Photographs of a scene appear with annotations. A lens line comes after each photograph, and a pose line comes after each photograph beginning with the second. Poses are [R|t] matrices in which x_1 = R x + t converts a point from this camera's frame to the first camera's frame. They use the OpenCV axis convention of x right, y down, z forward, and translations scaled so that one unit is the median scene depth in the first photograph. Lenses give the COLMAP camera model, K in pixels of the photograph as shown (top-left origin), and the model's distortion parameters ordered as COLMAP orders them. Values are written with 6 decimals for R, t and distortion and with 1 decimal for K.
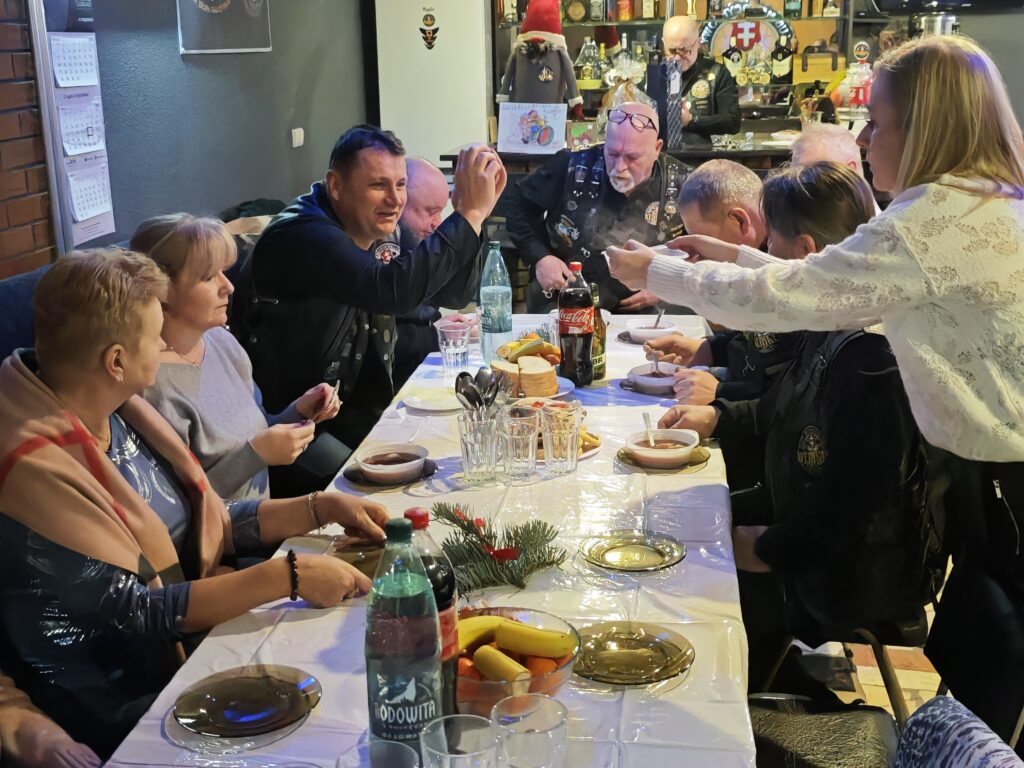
lens RADIAL K [[1245.4, 0, 517.9], [0, 1245.4, 385.8], [0, 0, 1]] dist [0.103510, -0.356856]
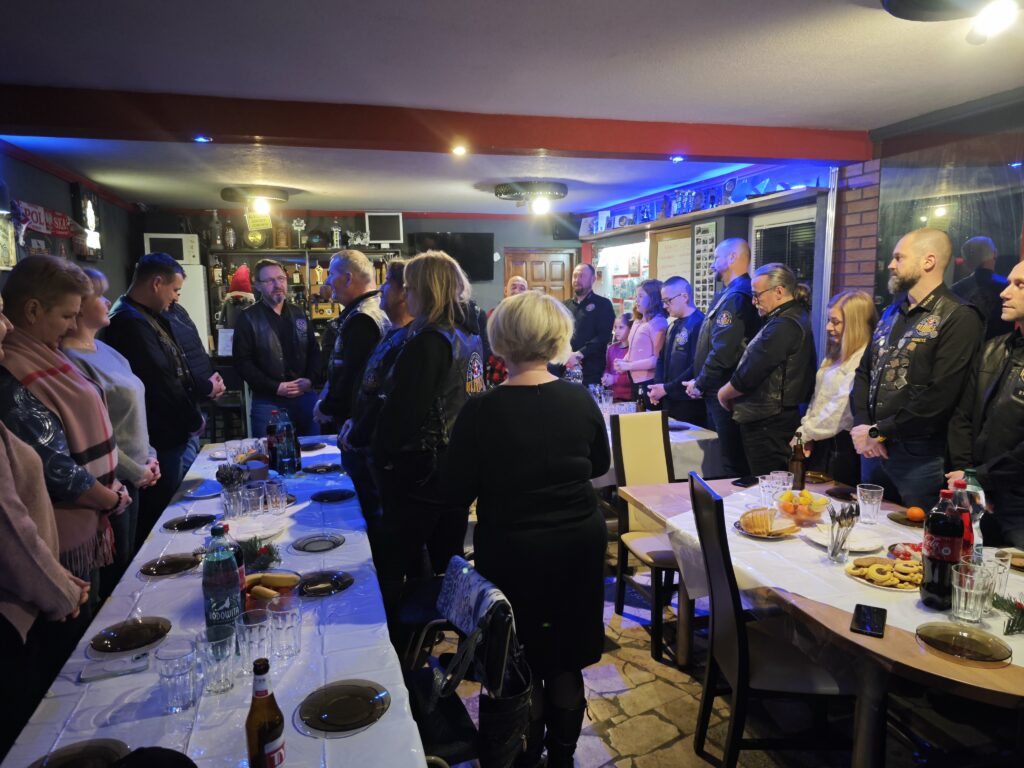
lens RADIAL K [[695.6, 0, 506.3], [0, 695.6, 389.9], [0, 0, 1]] dist [0.000260, -0.003446]
pose [[0.922068, -0.048016, 0.384039, -0.021333], [0.095674, 0.989757, -0.105964, 0.012435], [-0.375017, 0.134449, 0.917216, -0.088651]]
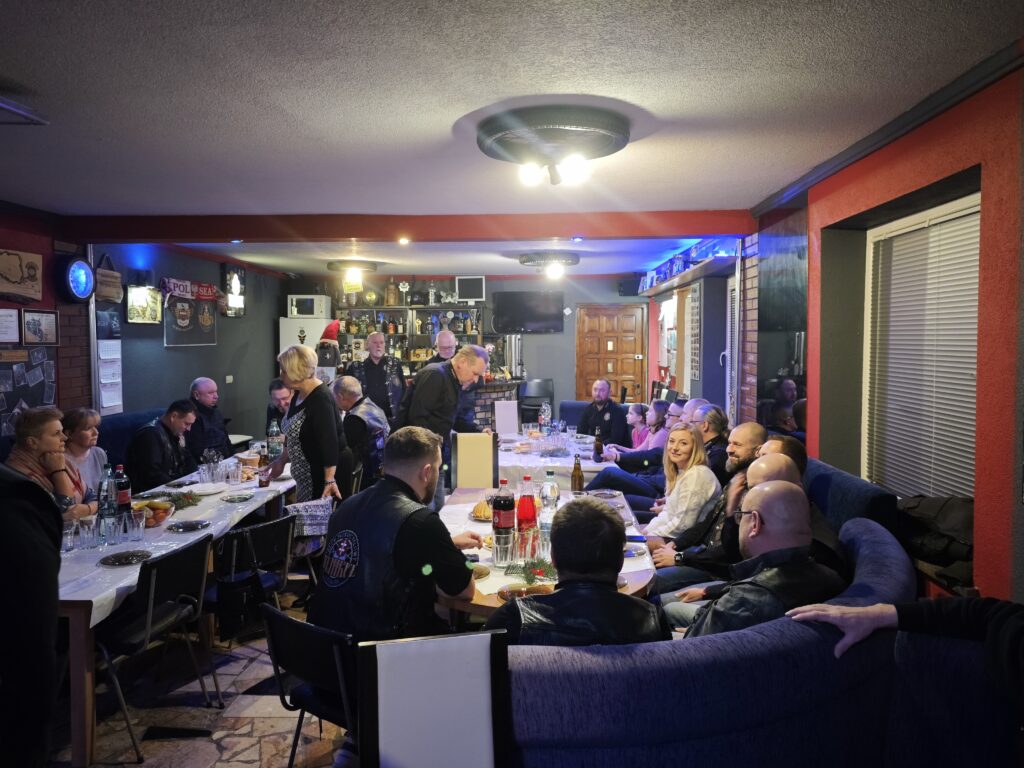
lens RADIAL K [[679.7, 0, 508.0], [0, 679.7, 382.3], [0, 0, 1]] dist [0.030182, -0.038866]
pose [[0.996662, 0.013060, 0.080589, 0.271997], [0.003128, 0.980287, -0.197555, 0.073496], [-0.081581, 0.197148, 0.976974, -0.349867]]
